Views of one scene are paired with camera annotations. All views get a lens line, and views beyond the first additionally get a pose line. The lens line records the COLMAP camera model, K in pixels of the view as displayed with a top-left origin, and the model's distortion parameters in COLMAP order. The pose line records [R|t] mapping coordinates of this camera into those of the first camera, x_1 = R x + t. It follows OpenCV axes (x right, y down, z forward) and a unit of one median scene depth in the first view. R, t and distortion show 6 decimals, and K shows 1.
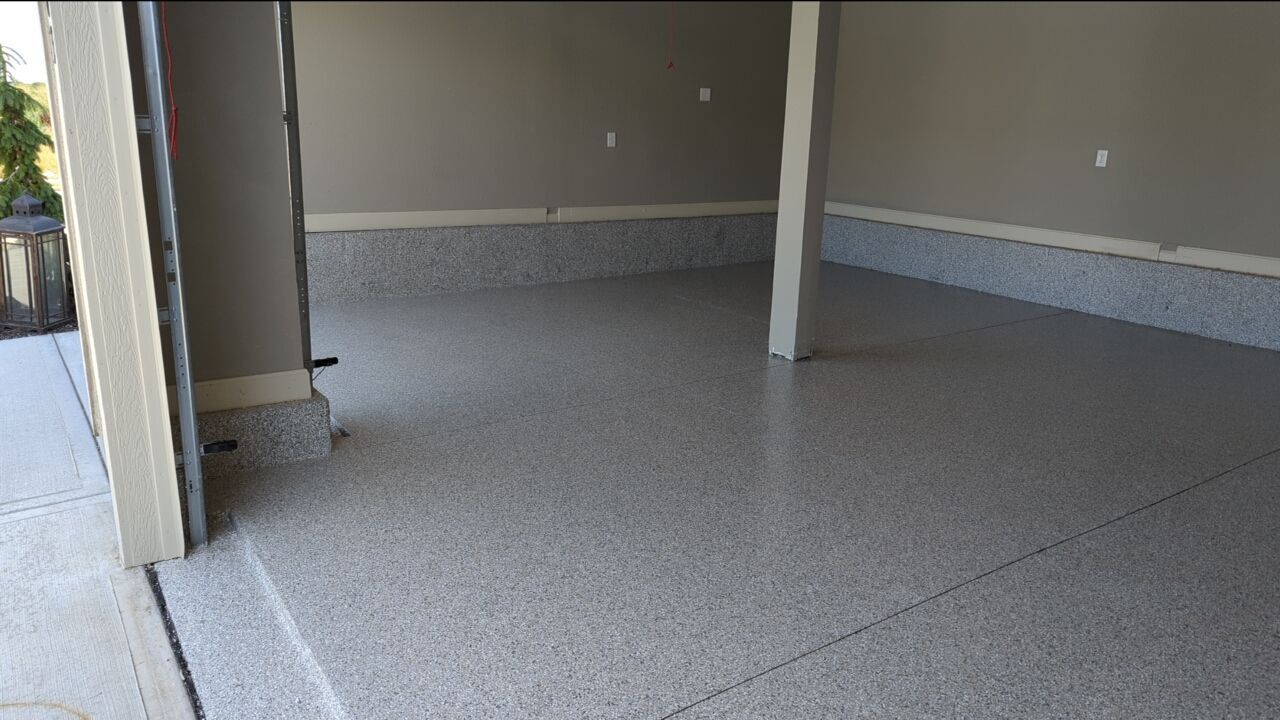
lens RADIAL K [[903.1, 0, 640.0], [0, 903.1, 360.0], [0, 0, 1]] dist [0.025219, -0.001830]
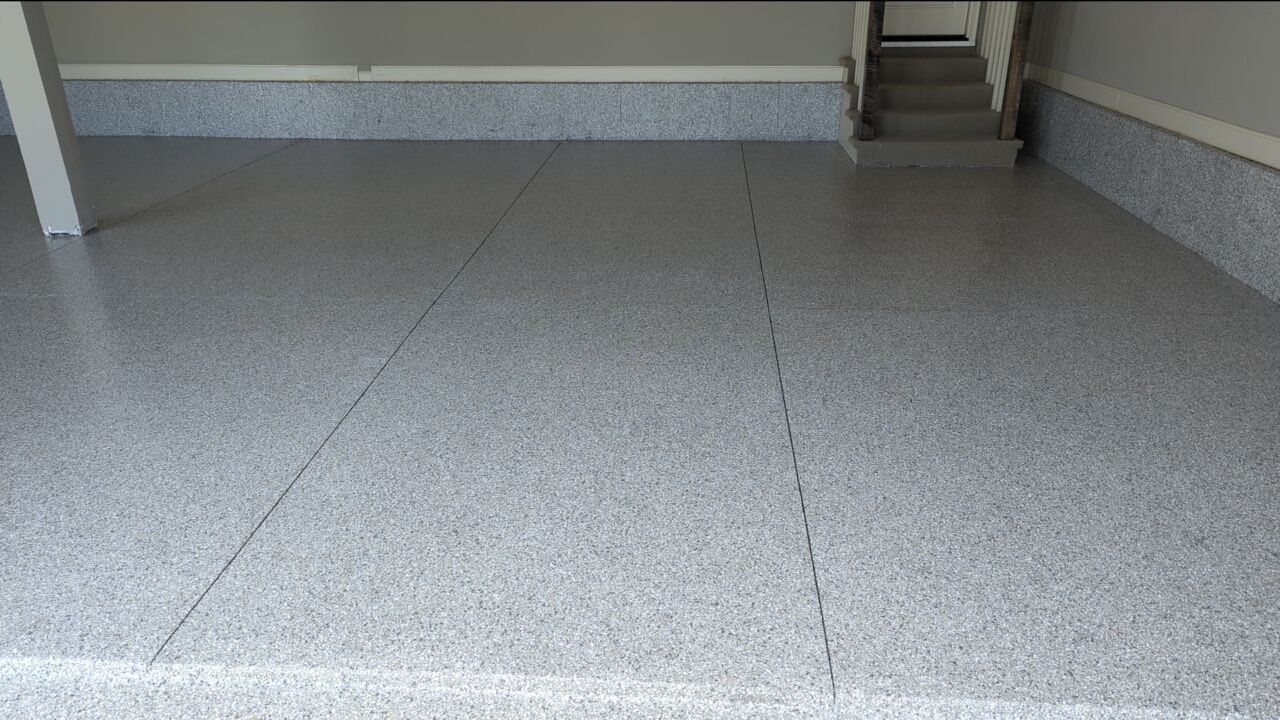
lens RADIAL K [[903.1, 0, 640.0], [0, 903.1, 360.0], [0, 0, 1]] dist [0.025219, -0.001830]
pose [[0.631050, -0.342469, 0.696053, -0.135682], [0.227431, 0.939523, 0.256069, 0.009823], [-0.741654, -0.003288, 0.670775, -0.039407]]
